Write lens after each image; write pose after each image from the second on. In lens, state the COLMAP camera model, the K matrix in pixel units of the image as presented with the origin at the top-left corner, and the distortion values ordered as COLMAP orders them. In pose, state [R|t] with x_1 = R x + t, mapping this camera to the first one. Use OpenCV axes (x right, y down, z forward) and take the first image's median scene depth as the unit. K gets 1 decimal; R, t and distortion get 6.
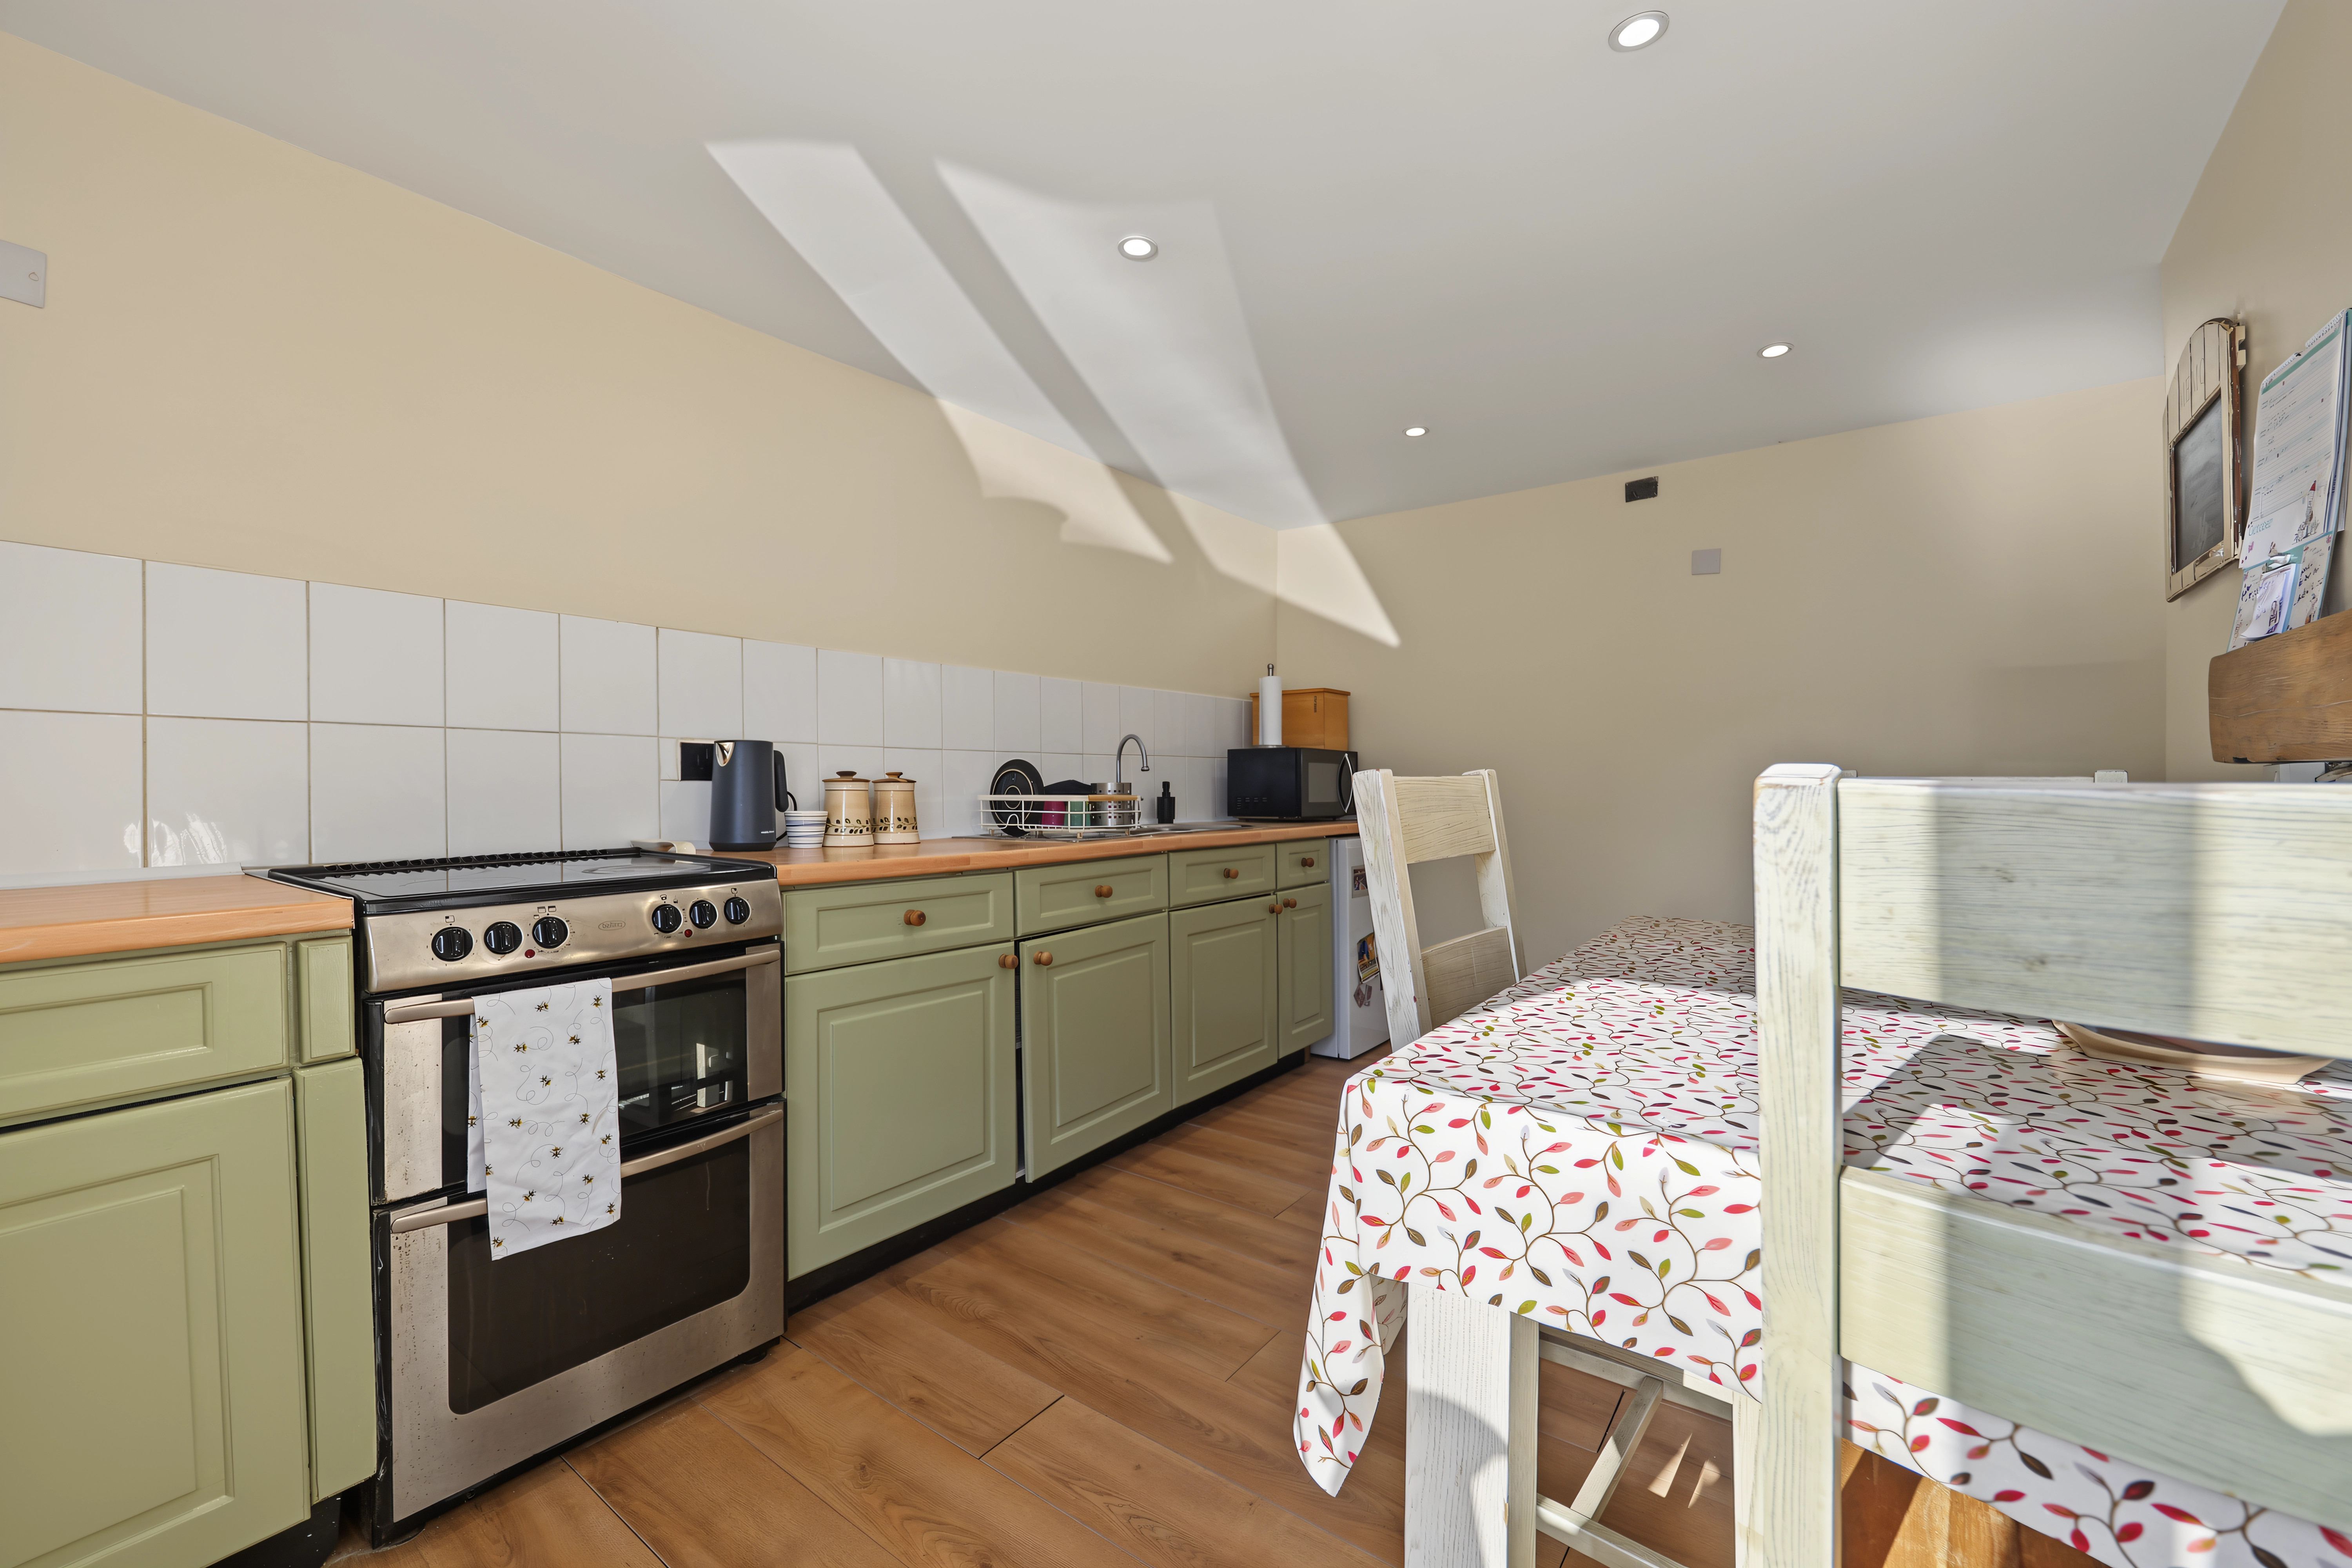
lens RADIAL K [[952.2, 0, 1168.5], [0, 952.2, 792.0], [0, 0, 1]] dist [-0.002209, -0.000161]
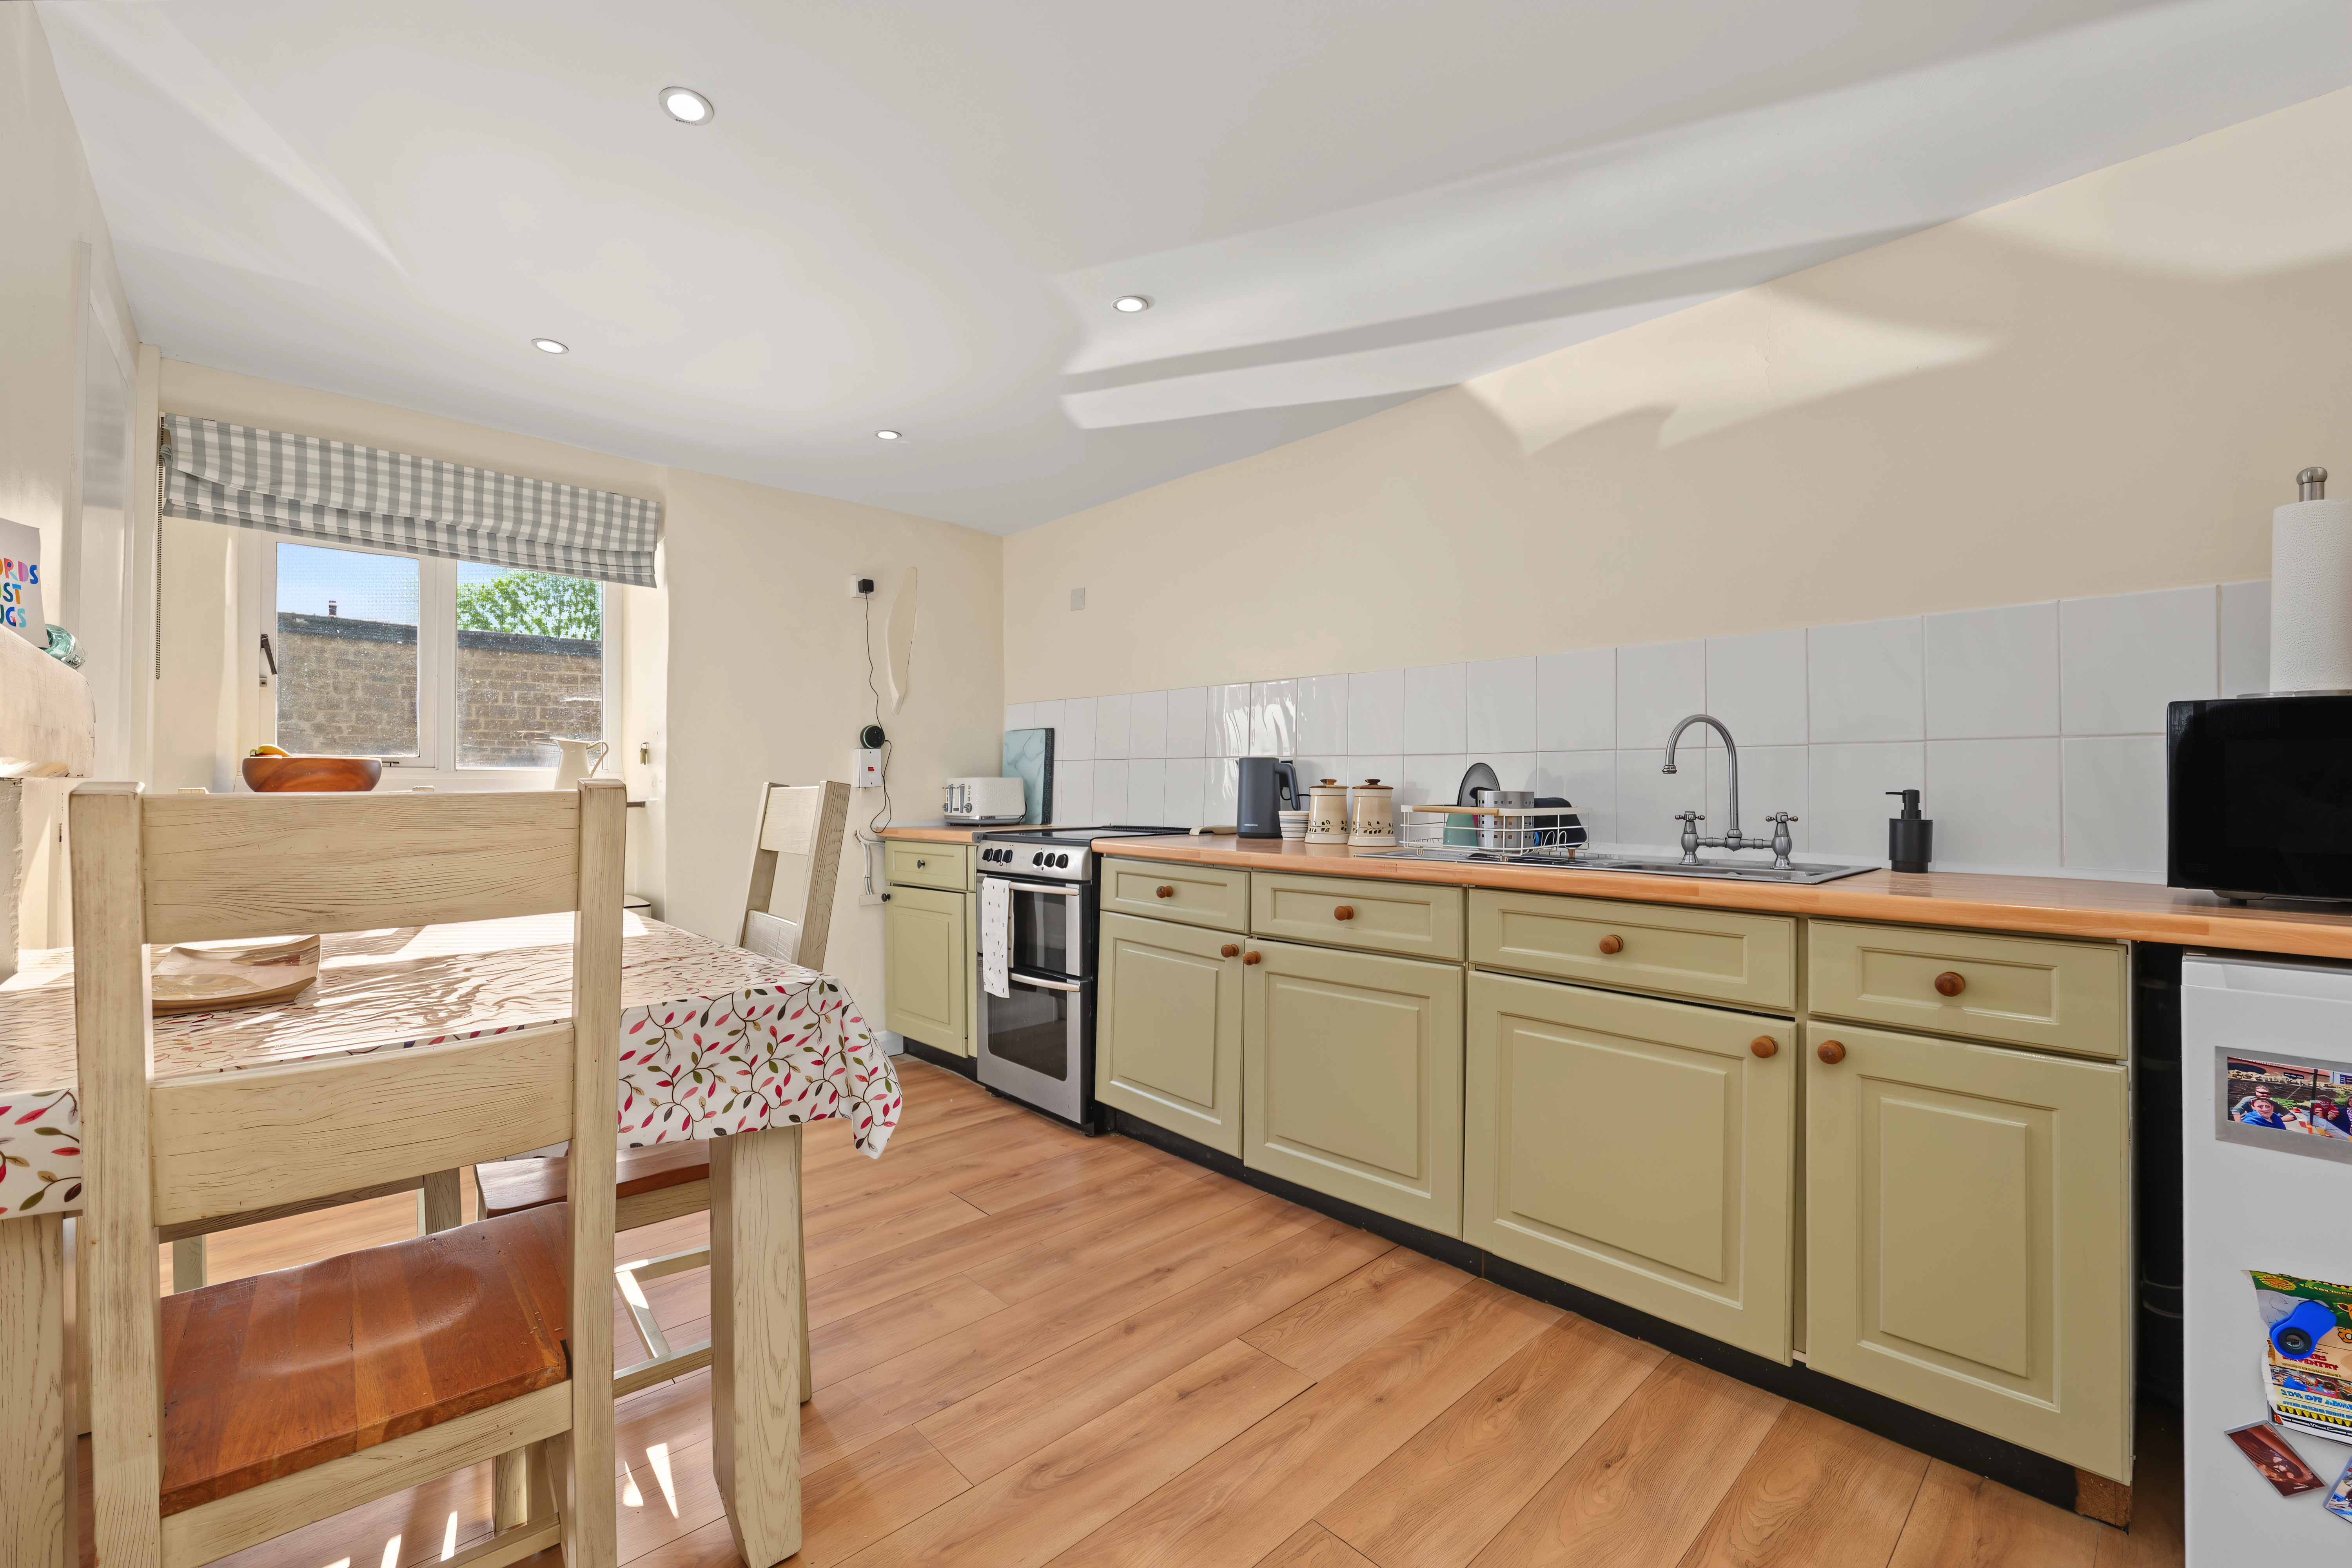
lens RADIAL K [[952.2, 0, 1166.9], [0, 952.2, 778.2], [0, 0, 1]] dist [-0.002209, -0.000161]
pose [[-0.159080, -0.004673, -0.987255, 0.835127], [-0.009570, 0.999949, -0.003191, -0.017263], [0.987219, 0.008941, -0.159117, 0.976086]]
